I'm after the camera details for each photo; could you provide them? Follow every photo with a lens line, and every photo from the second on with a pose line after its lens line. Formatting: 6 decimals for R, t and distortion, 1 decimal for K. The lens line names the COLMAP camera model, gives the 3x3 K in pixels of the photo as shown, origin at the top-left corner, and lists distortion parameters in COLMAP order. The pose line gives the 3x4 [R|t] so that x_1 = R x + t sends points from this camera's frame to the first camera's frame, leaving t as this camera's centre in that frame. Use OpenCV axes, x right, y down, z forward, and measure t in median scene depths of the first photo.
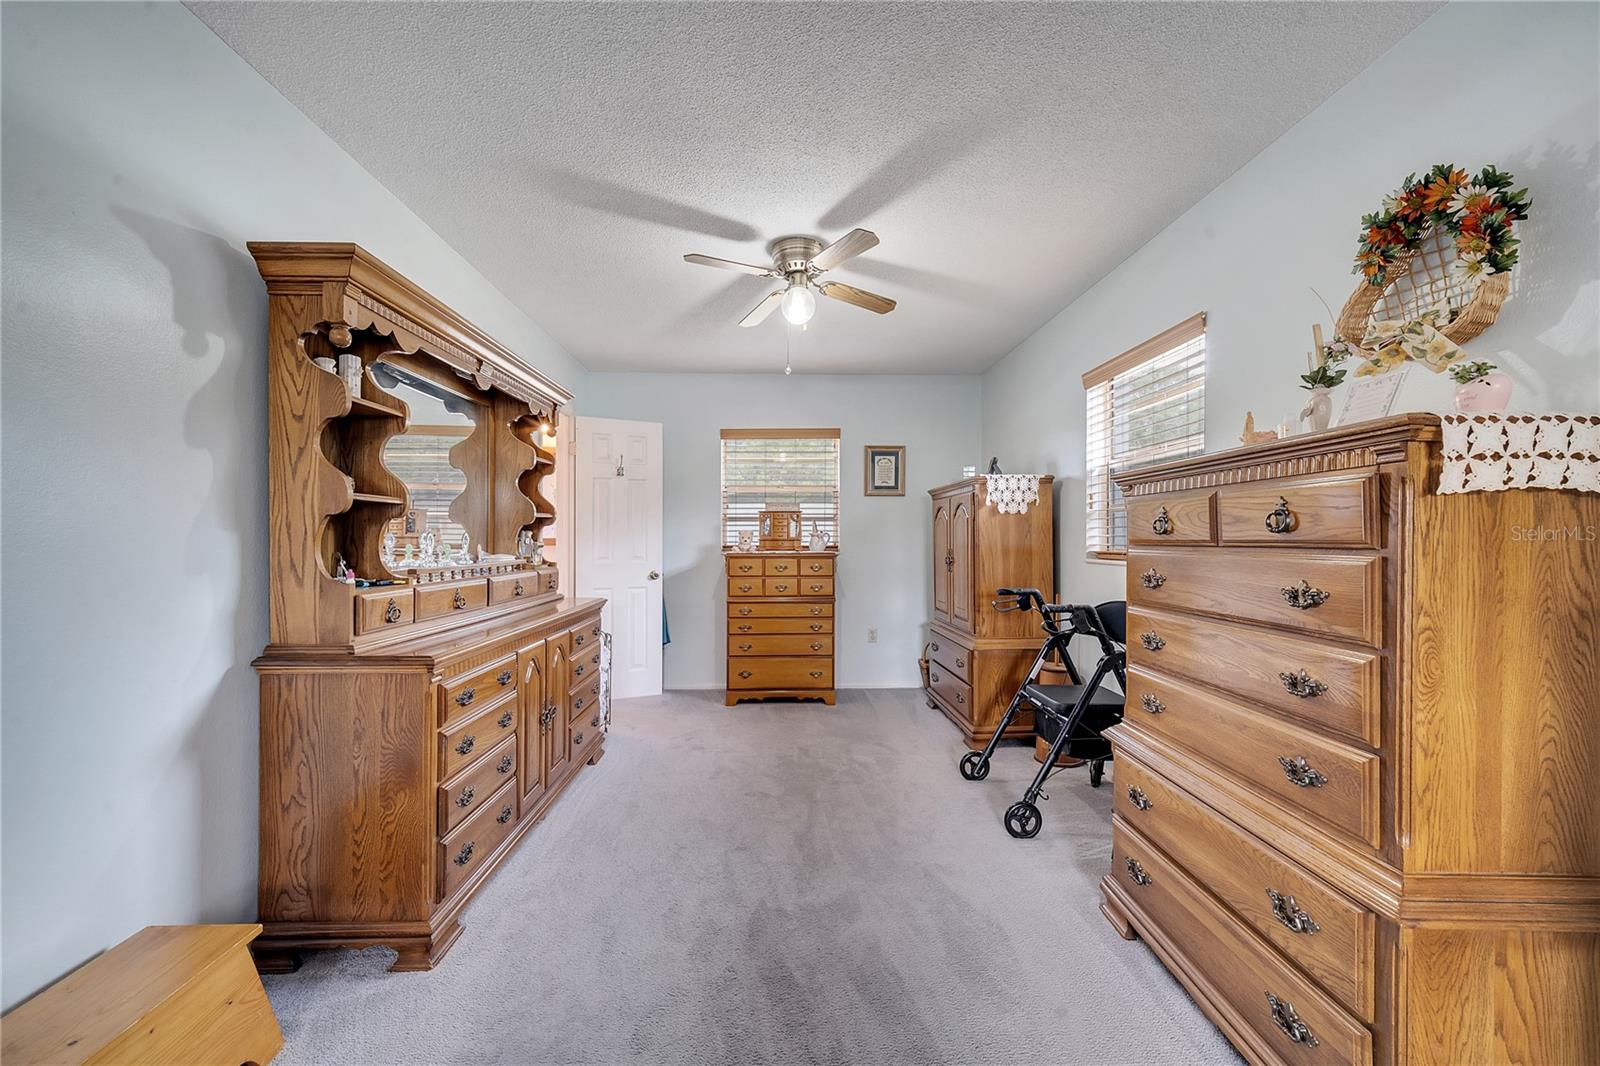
lens RADIAL K [[638.2, 0, 799.3], [0, 638.2, 542.4], [0, 0, 1]] dist [-0.002240, -0.000177]
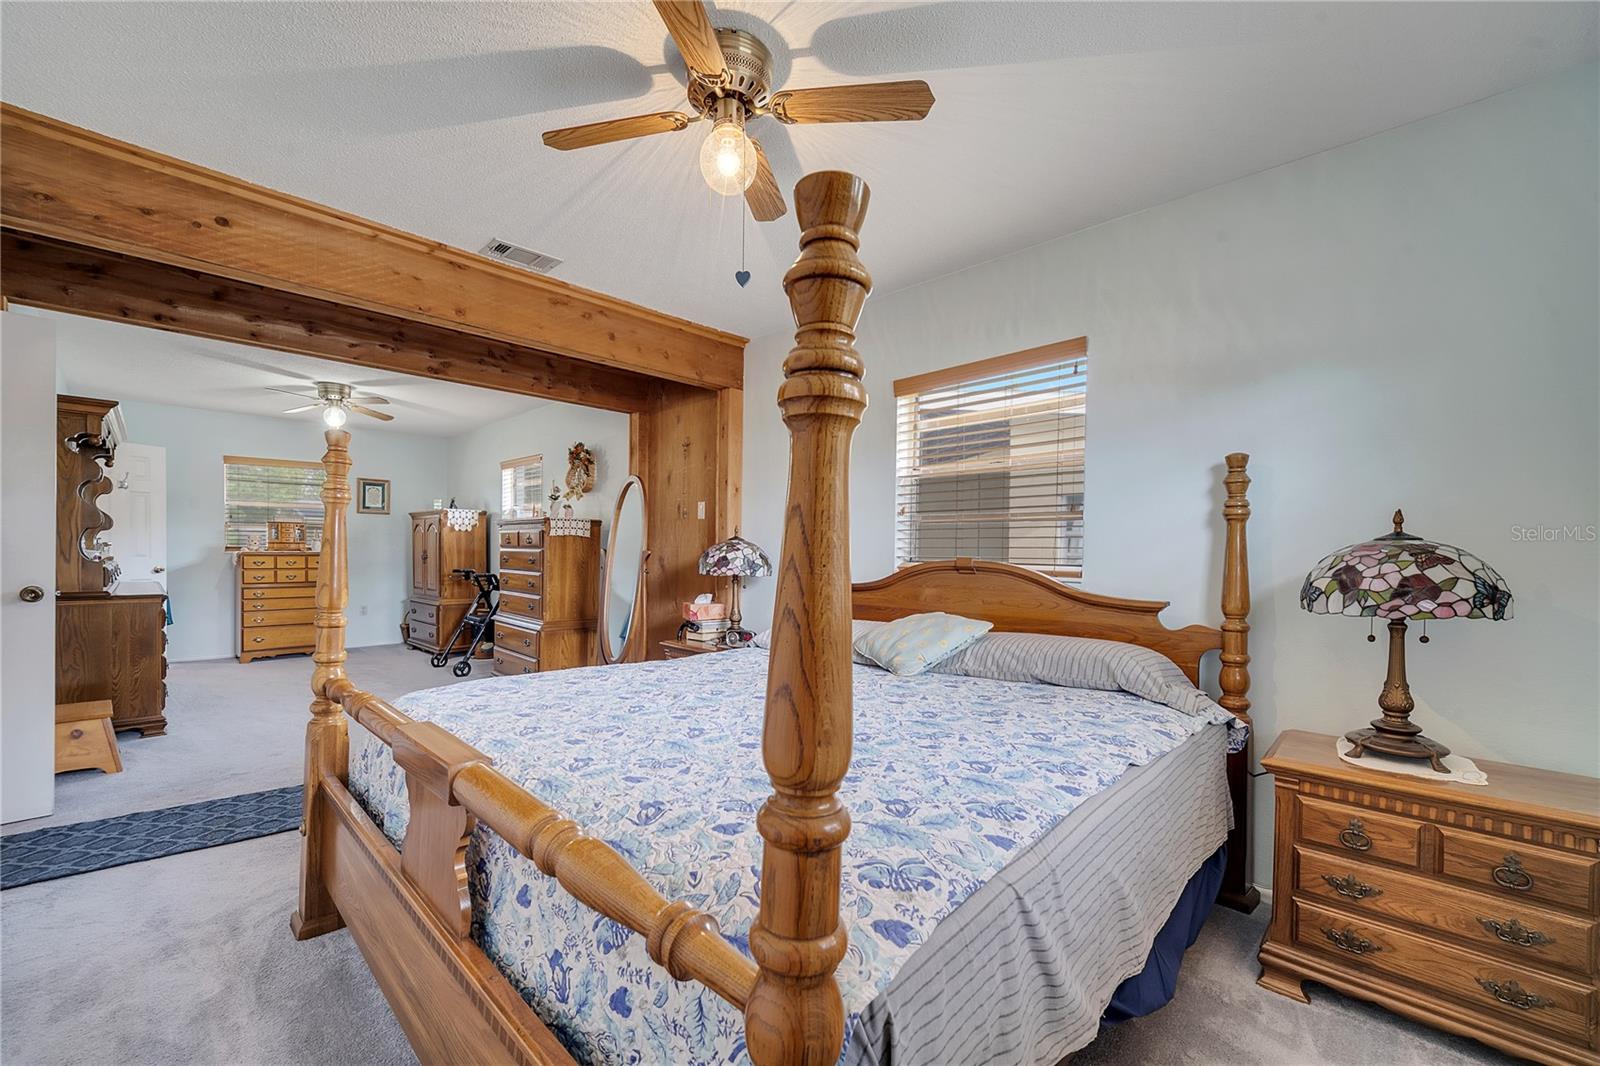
lens RADIAL K [[638.2, 0, 796.5], [0, 638.2, 556.3], [0, 0, 1]] dist [-0.002240, -0.000177]
pose [[0.719739, -0.000038, 0.694245, -0.251184], [-0.008372, 0.999927, 0.008734, 0.004412], [-0.694194, -0.012099, 0.719686, -0.992363]]
